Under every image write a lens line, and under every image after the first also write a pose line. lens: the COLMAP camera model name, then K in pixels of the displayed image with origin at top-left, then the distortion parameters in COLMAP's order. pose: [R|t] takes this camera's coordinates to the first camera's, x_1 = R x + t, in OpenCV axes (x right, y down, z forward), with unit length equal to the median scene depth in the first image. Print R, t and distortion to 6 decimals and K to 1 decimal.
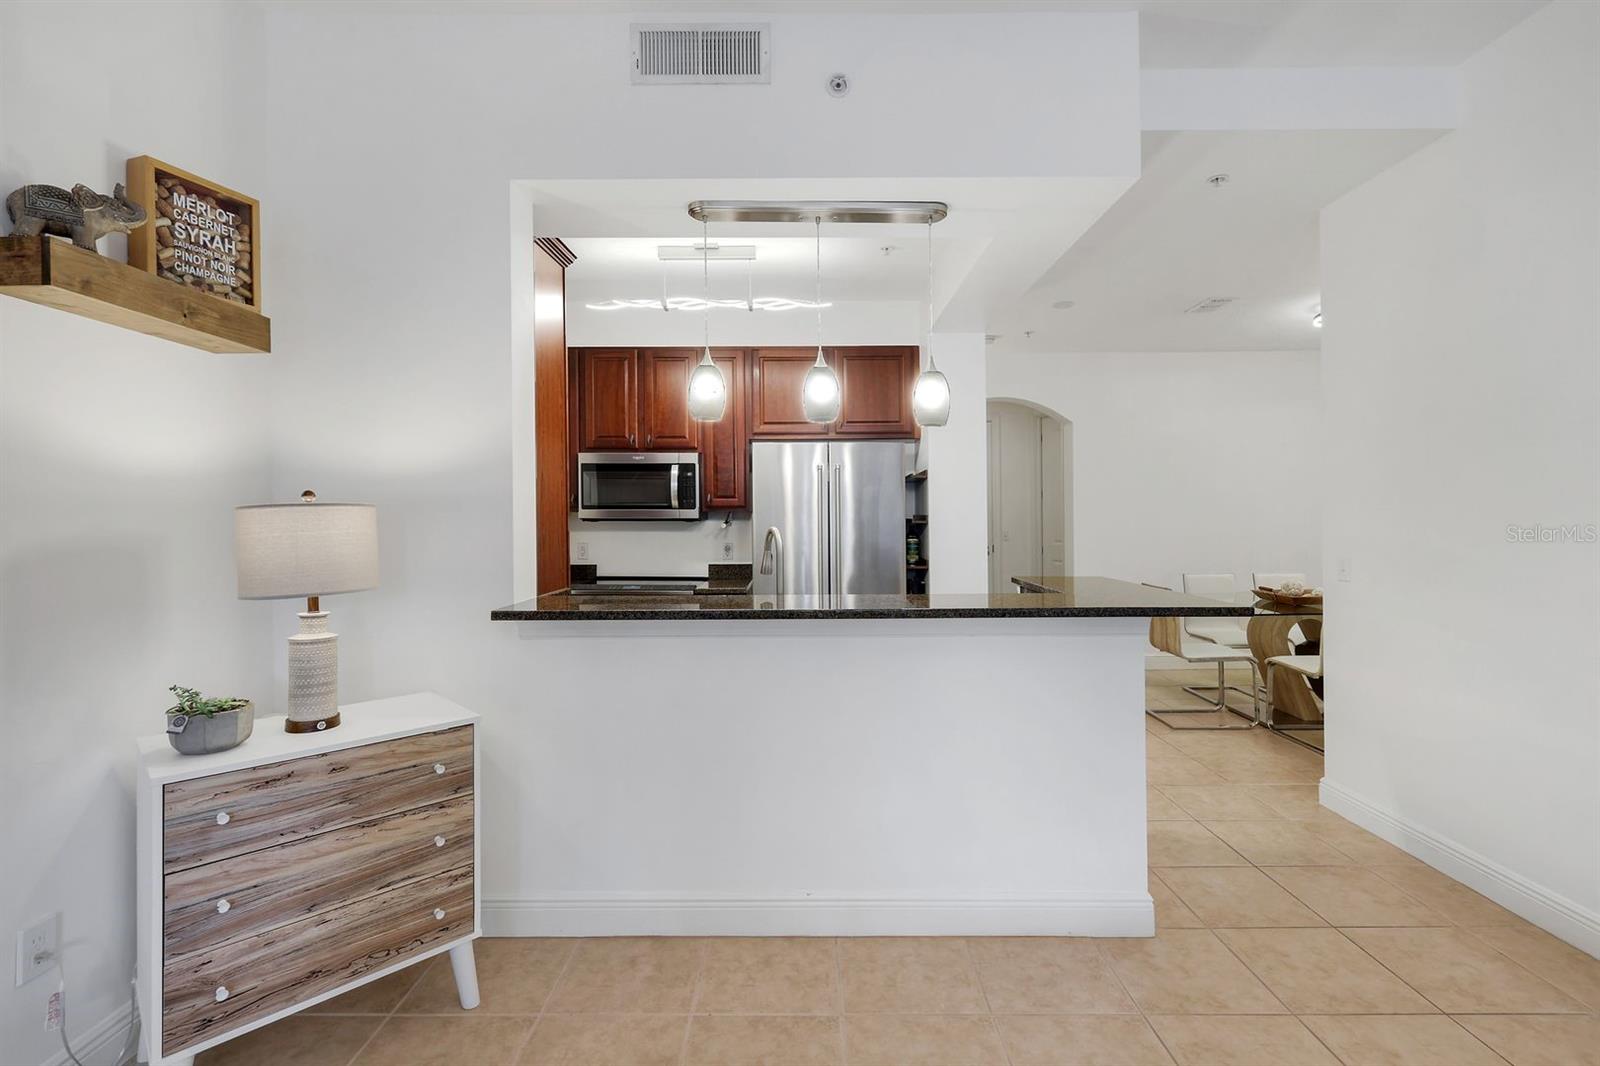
lens RADIAL K [[722.5, 0, 804.5], [0, 722.5, 521.0], [0, 0, 1]] dist [0.007992, -0.001277]
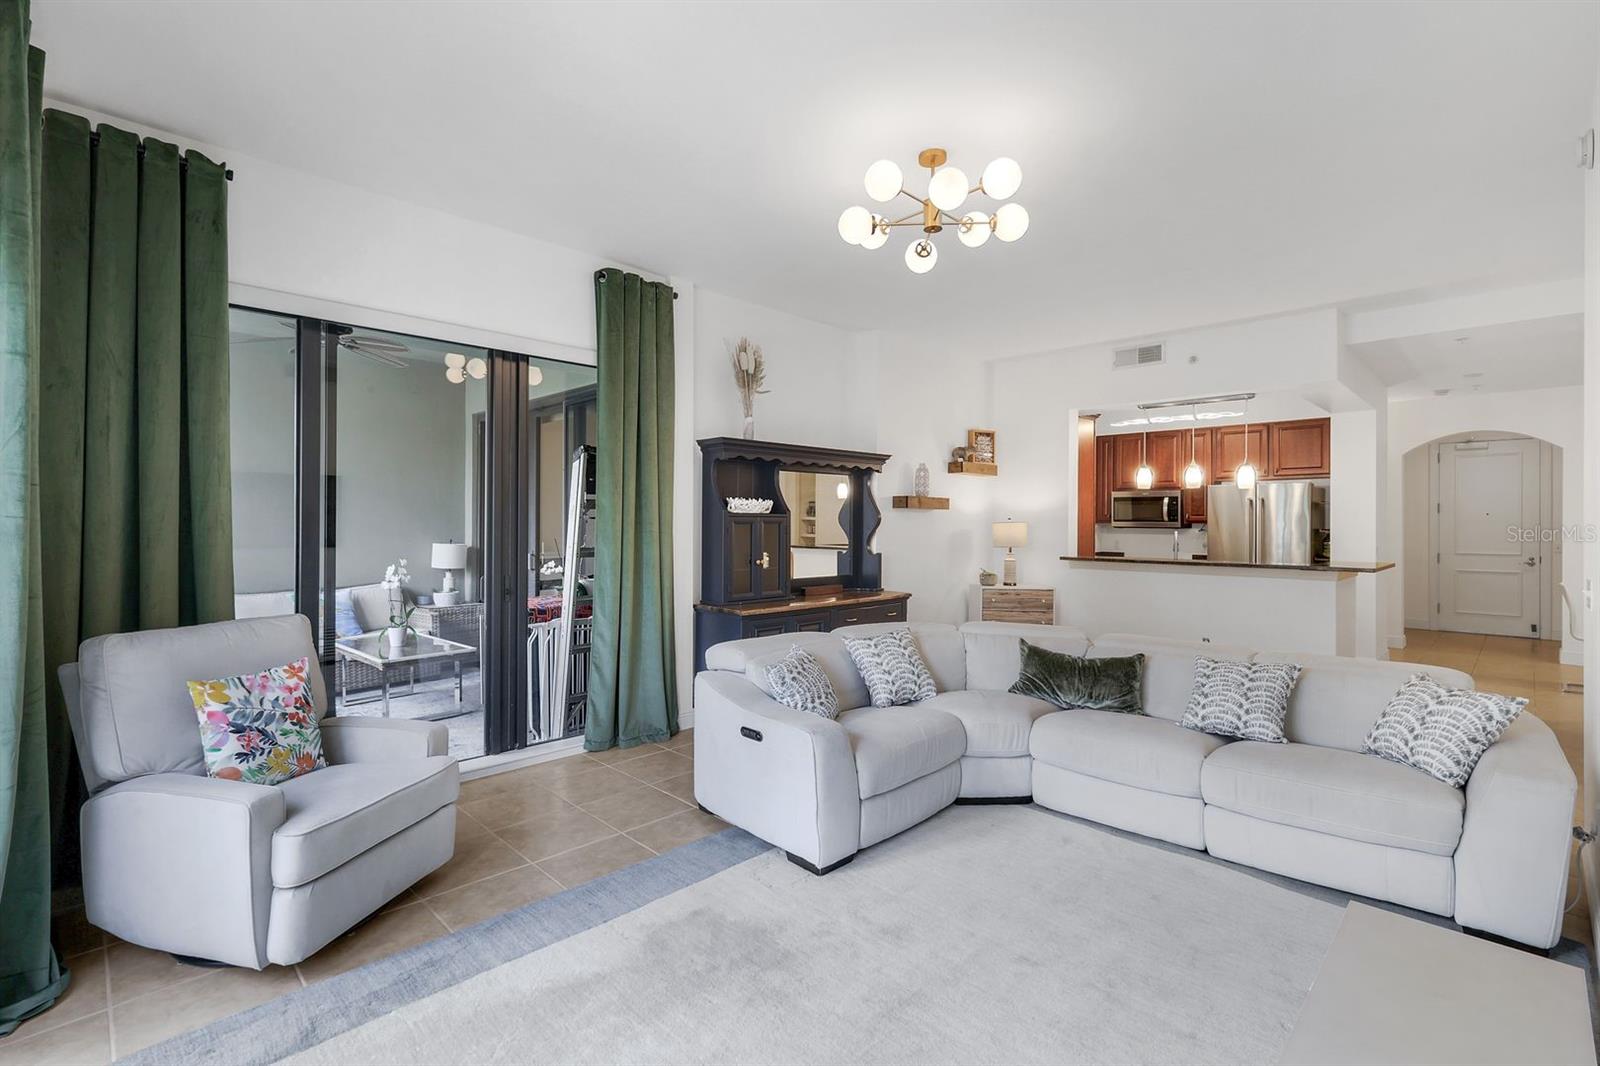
lens RADIAL K [[722.5, 0, 803.7], [0, 722.5, 528.2], [0, 0, 1]] dist [0.007992, -0.001277]
pose [[0.710911, 0.013286, -0.703156, 0.996915], [-0.012872, 0.999900, 0.005880, 0.000198], [0.703164, 0.004871, 0.711011, -2.042361]]
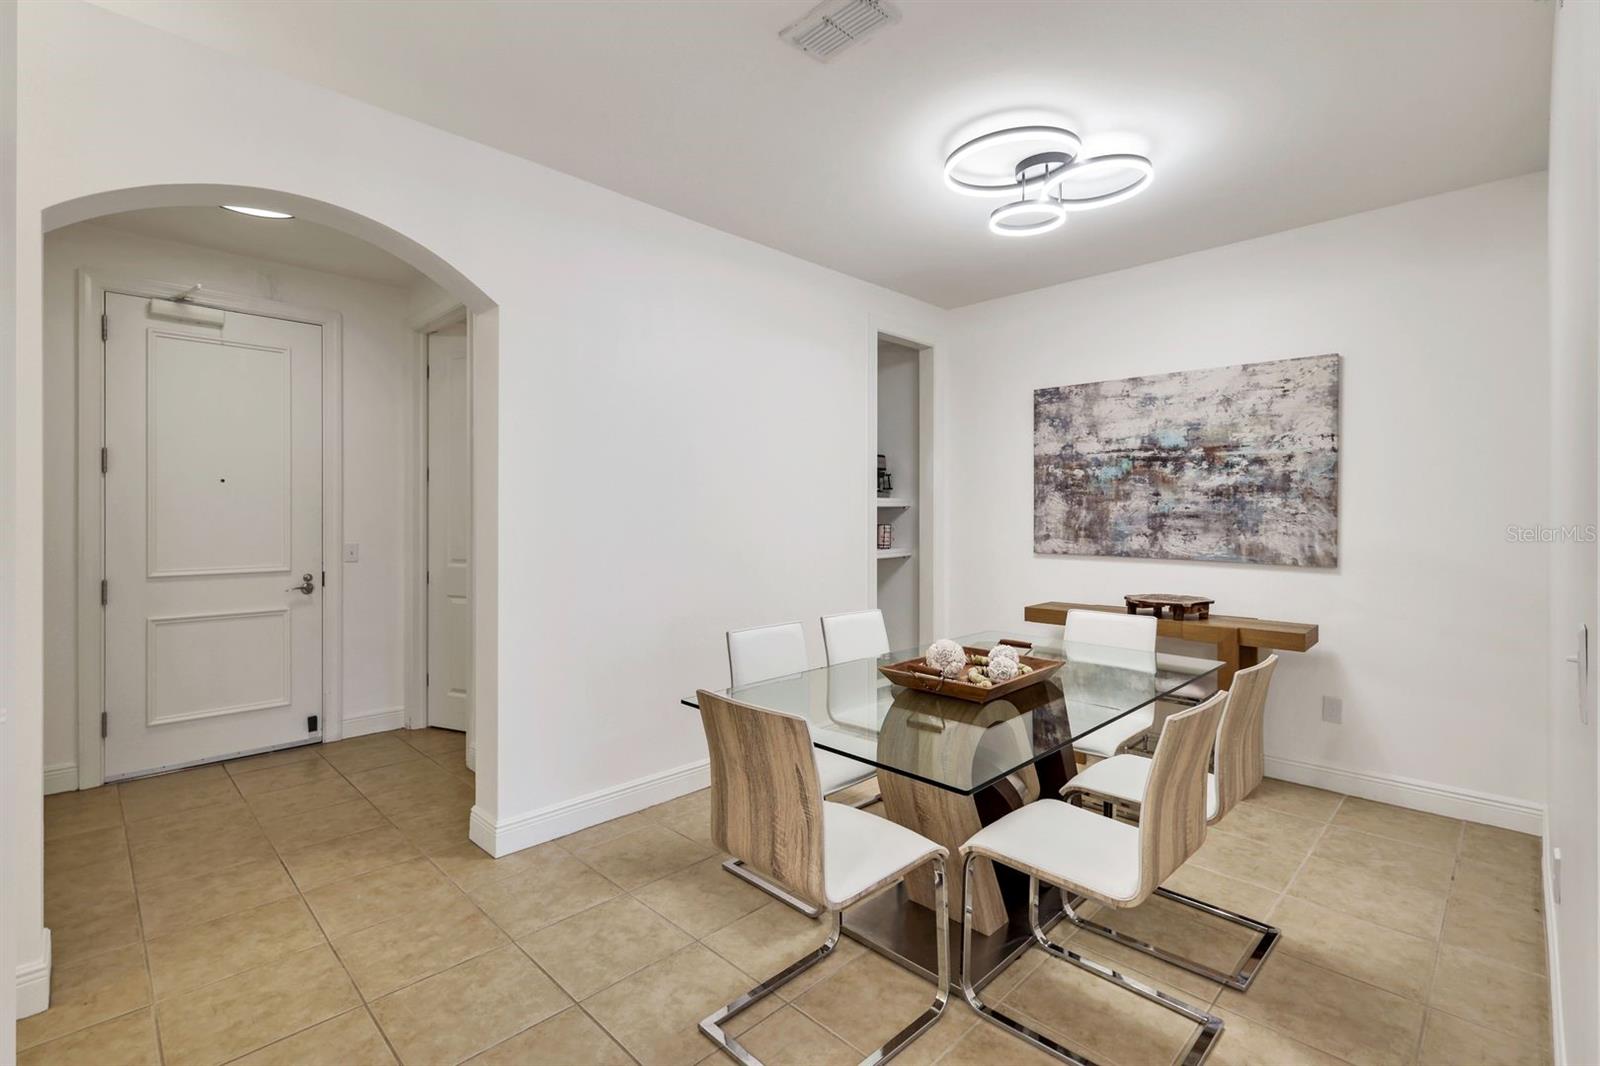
lens RADIAL K [[722.5, 0, 800.4], [0, 722.5, 515.6], [0, 0, 1]] dist [0.007992, -0.001277]
pose [[0.700813, 0.009660, 0.713280, 0.547987], [-0.003996, 0.999946, -0.009616, -0.010871], [-0.713334, 0.003888, 0.700813, 1.657672]]
